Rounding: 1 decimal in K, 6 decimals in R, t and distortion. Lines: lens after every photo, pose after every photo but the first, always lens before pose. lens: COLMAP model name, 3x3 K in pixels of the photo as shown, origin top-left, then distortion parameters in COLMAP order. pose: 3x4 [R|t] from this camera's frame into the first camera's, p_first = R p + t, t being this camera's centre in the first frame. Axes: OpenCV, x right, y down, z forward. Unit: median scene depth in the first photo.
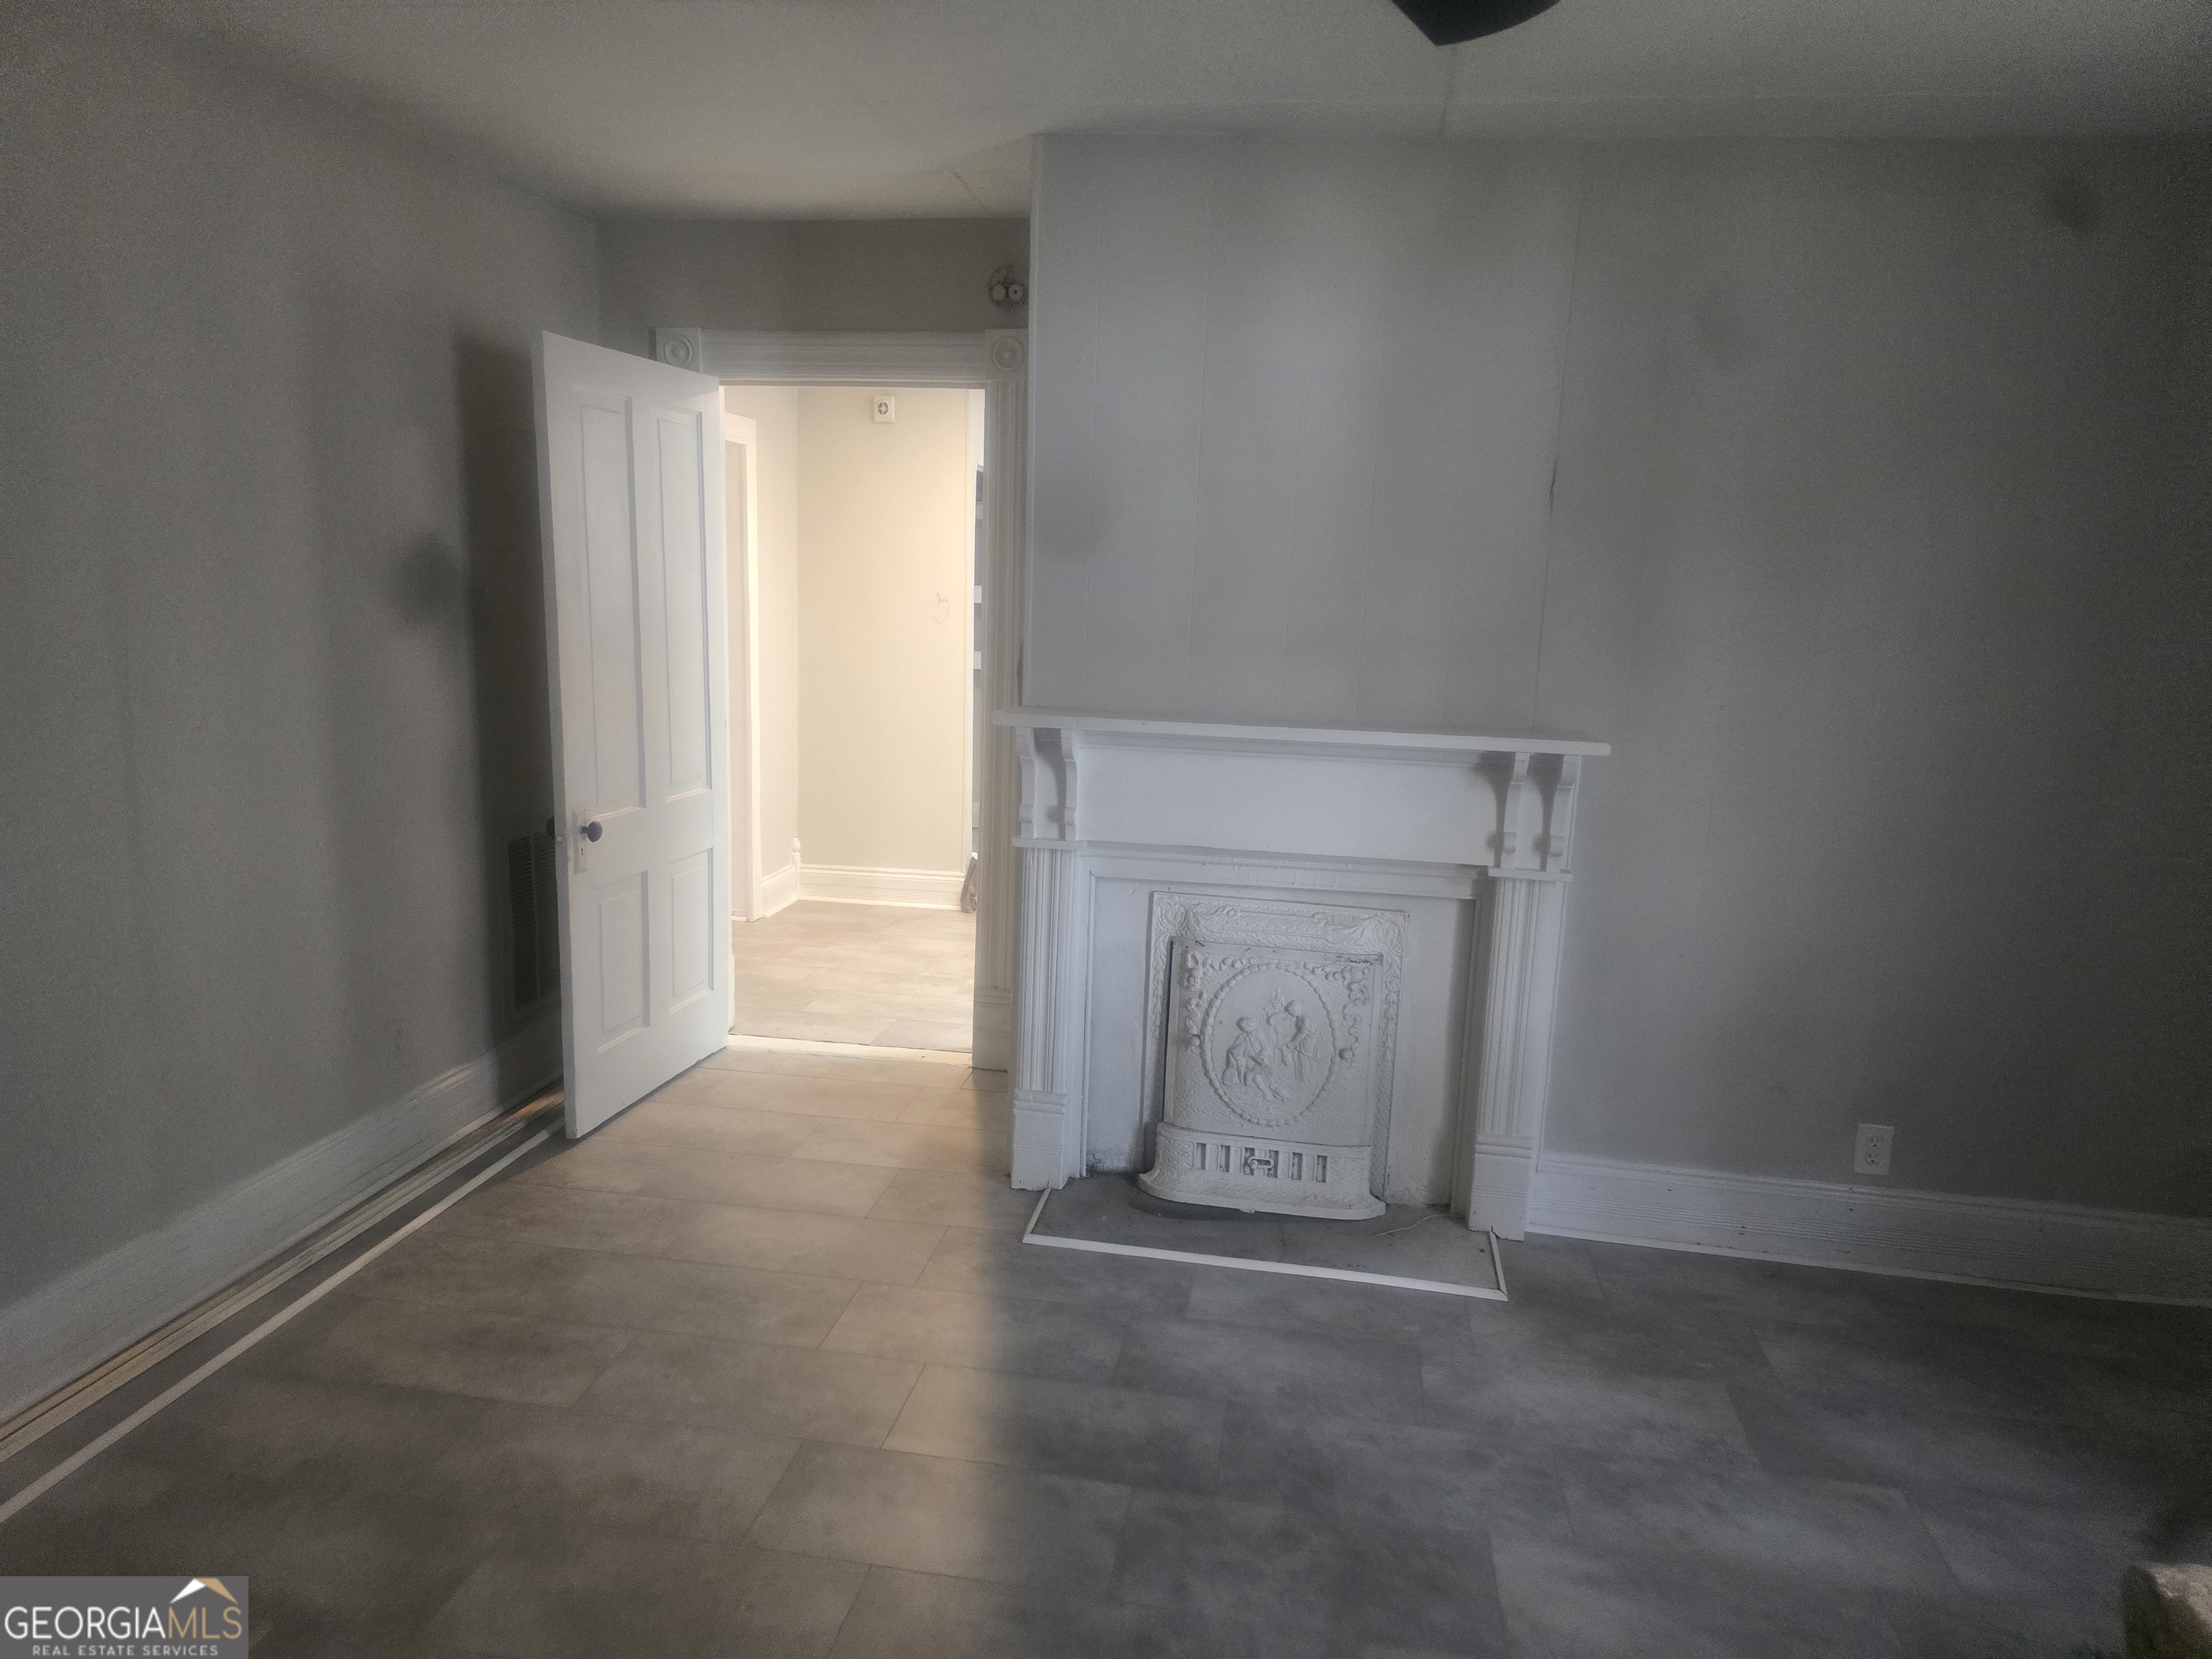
lens RADIAL K [[1493.8, 0, 1106.0], [0, 1493.8, 823.7], [0, 0, 1]] dist [0.075883, -0.076812]
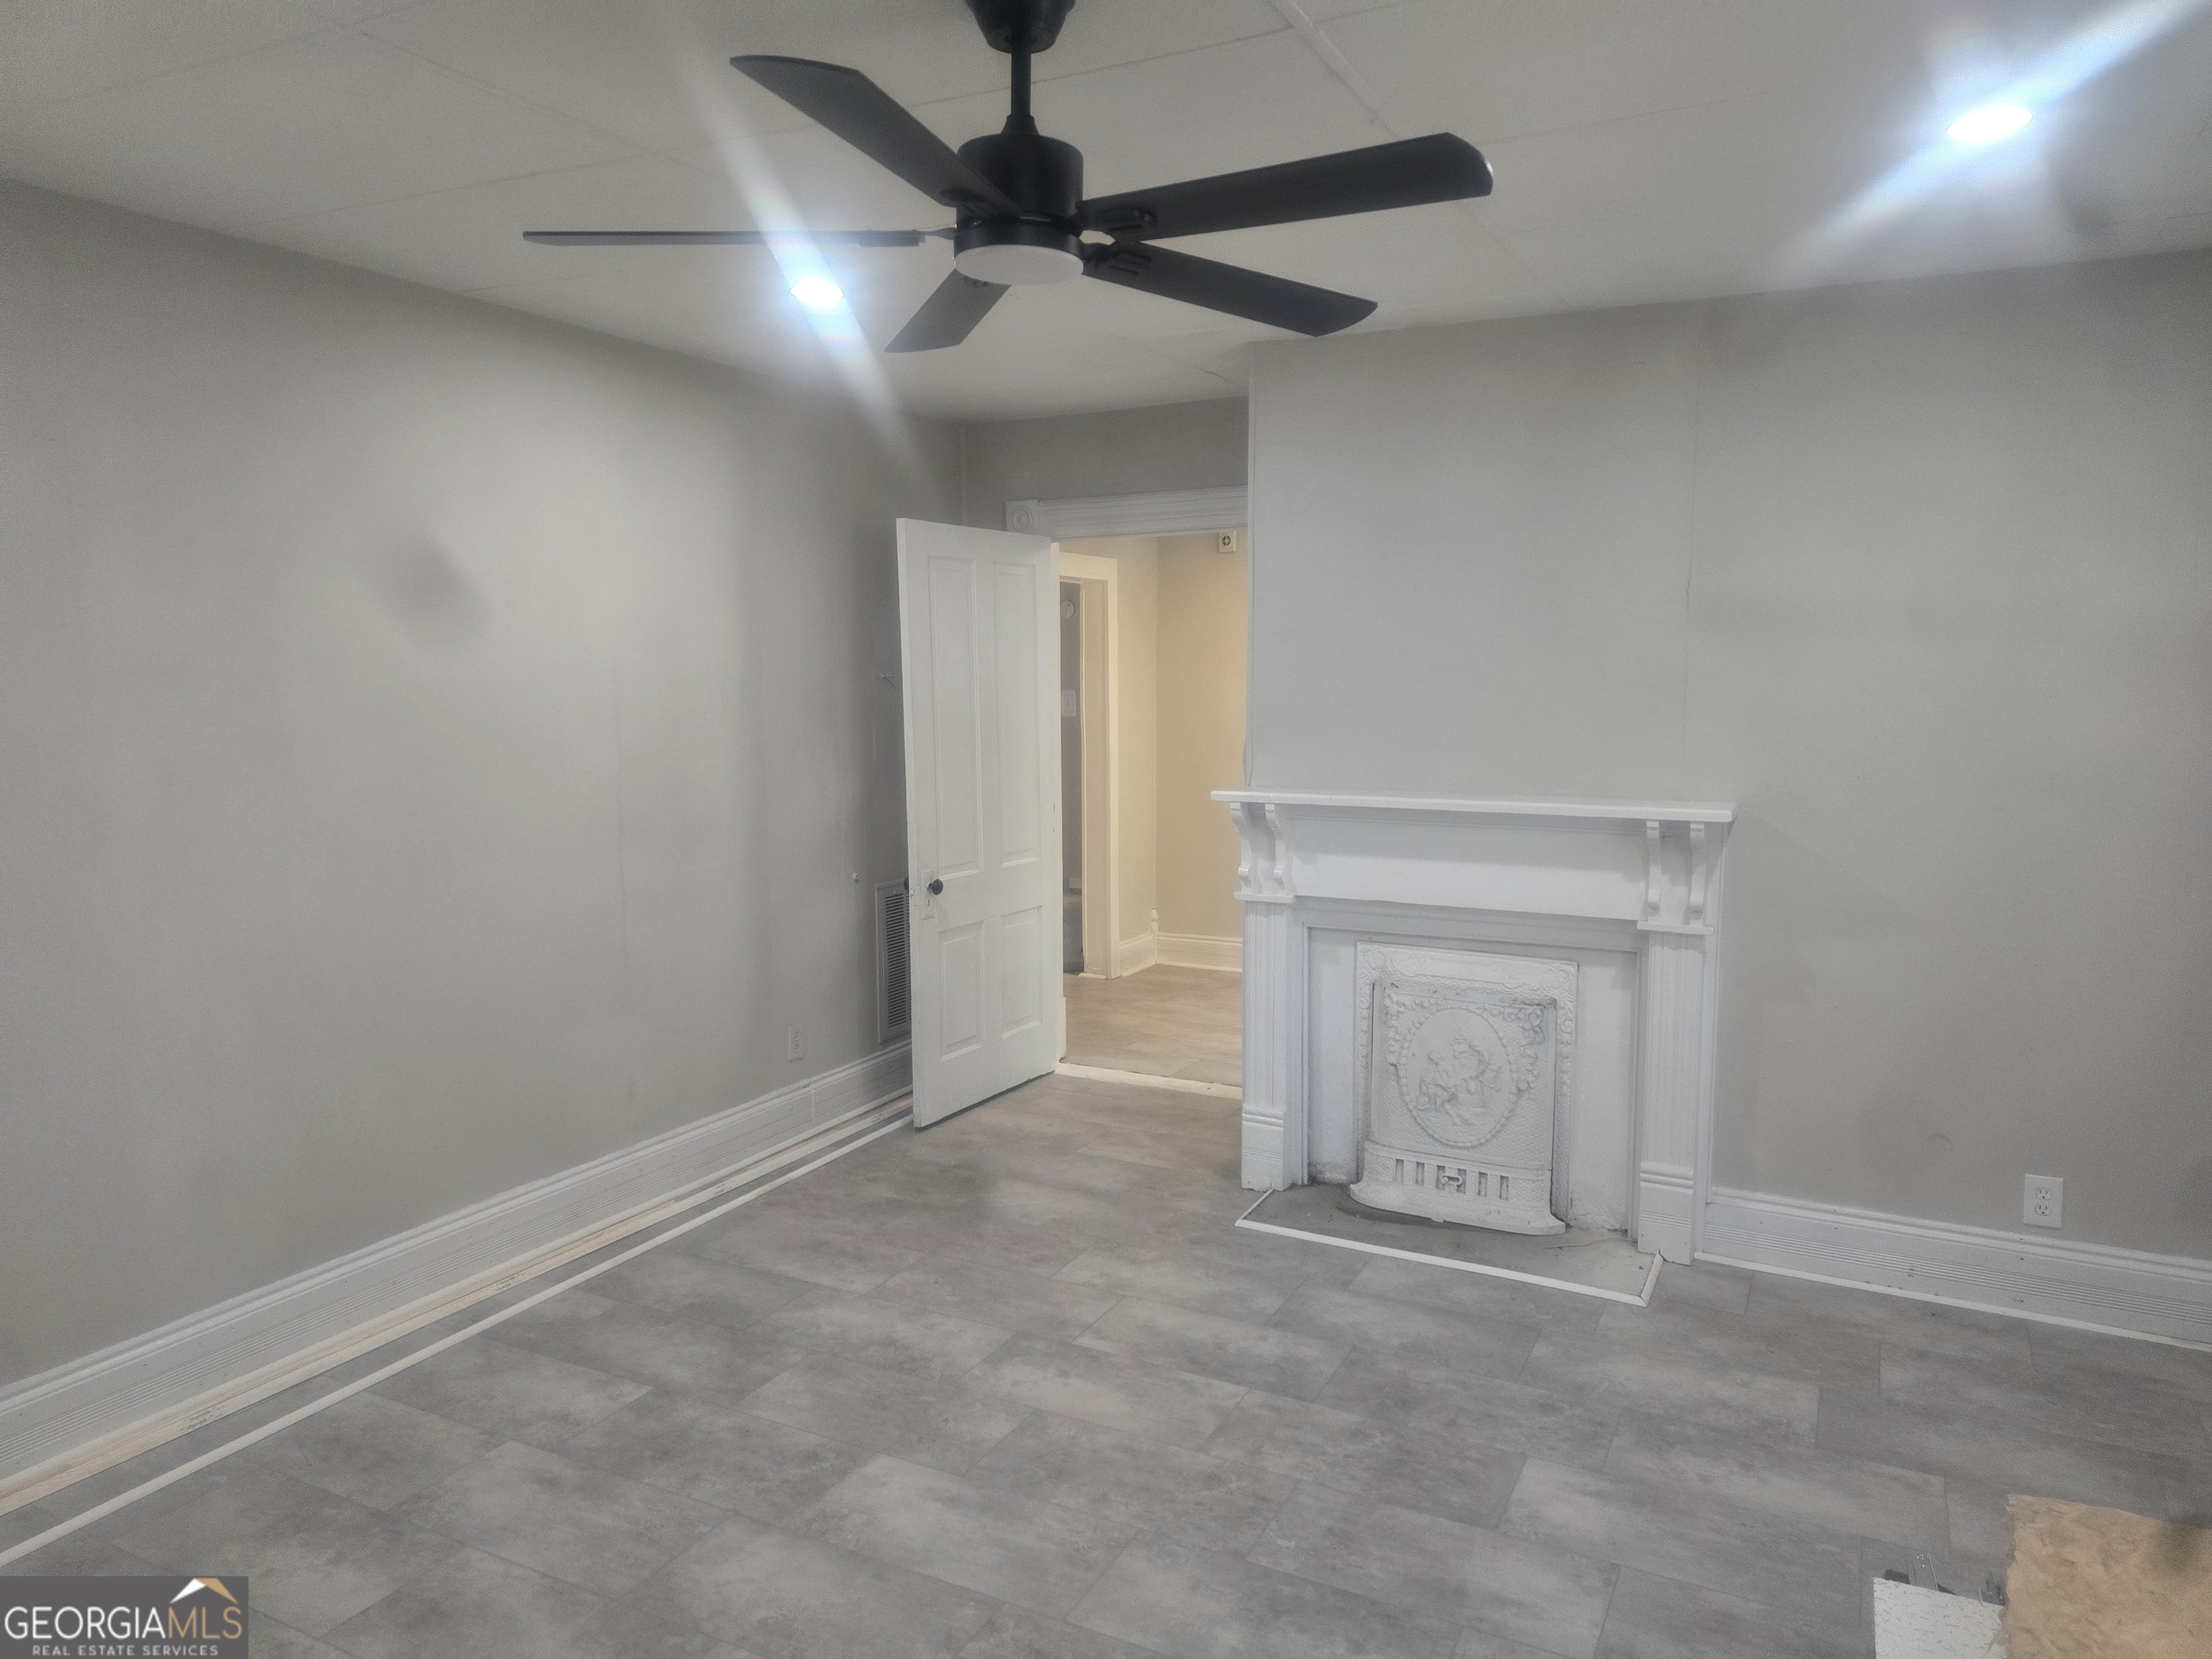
lens RADIAL K [[1488.7, 0, 1100.2], [0, 1488.7, 812.6], [0, 0, 1]] dist [0.084549, -0.079603]
pose [[0.951712, -0.009366, -0.306848, 0.220412], [-0.012267, 0.997576, -0.068495, 0.029142], [0.306746, 0.068952, 0.949291, -0.216486]]
